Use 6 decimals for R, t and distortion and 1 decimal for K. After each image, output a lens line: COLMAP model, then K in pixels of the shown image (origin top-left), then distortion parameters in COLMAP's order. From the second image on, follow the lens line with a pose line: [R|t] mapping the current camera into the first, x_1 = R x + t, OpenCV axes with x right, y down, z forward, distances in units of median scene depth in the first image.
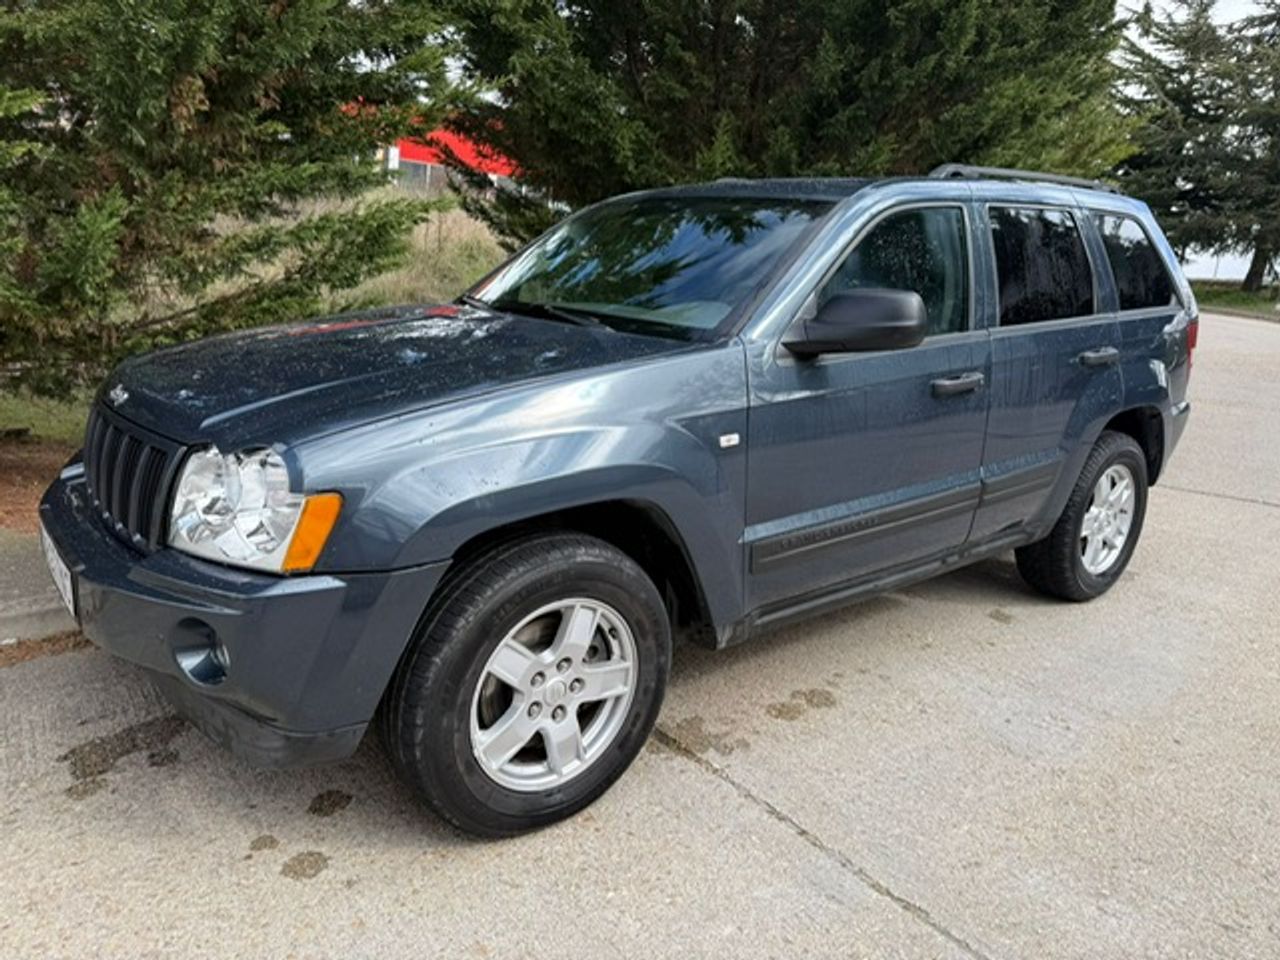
lens RADIAL K [[909.4, 0, 639.1], [0, 909.4, 477.3], [0, 0, 1]] dist [0.025638, -0.034864]
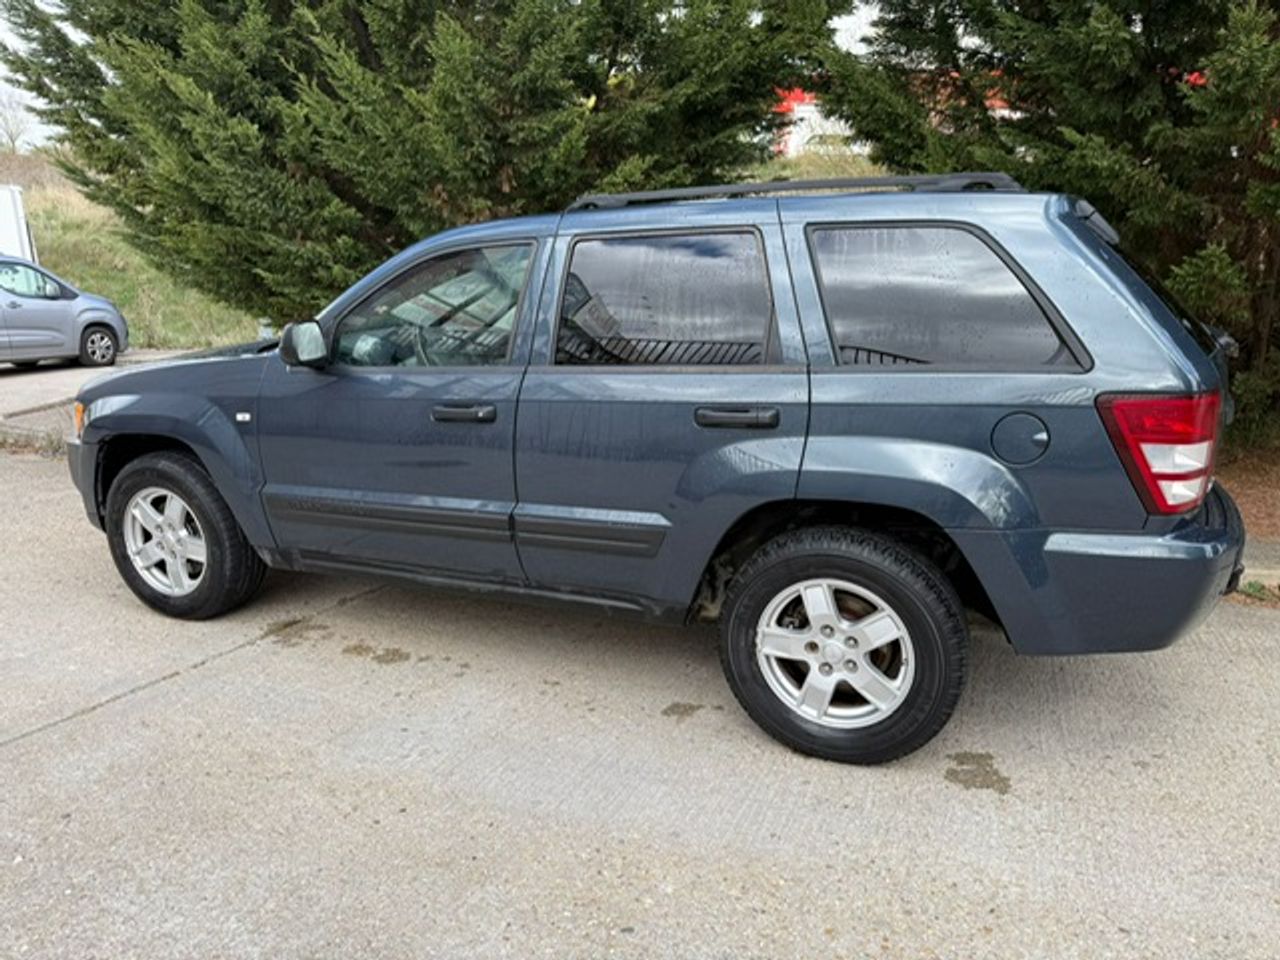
lens RADIAL K [[909.4, 0, 634.0], [0, 909.4, 479.5], [0, 0, 1]] dist [0.025638, -0.034864]
pose [[0.463429, 0.172706, -0.869141, 1.714451], [-0.192990, 0.976951, 0.091226, -0.200861], [0.864863, 0.125459, 0.486078, 0.839636]]
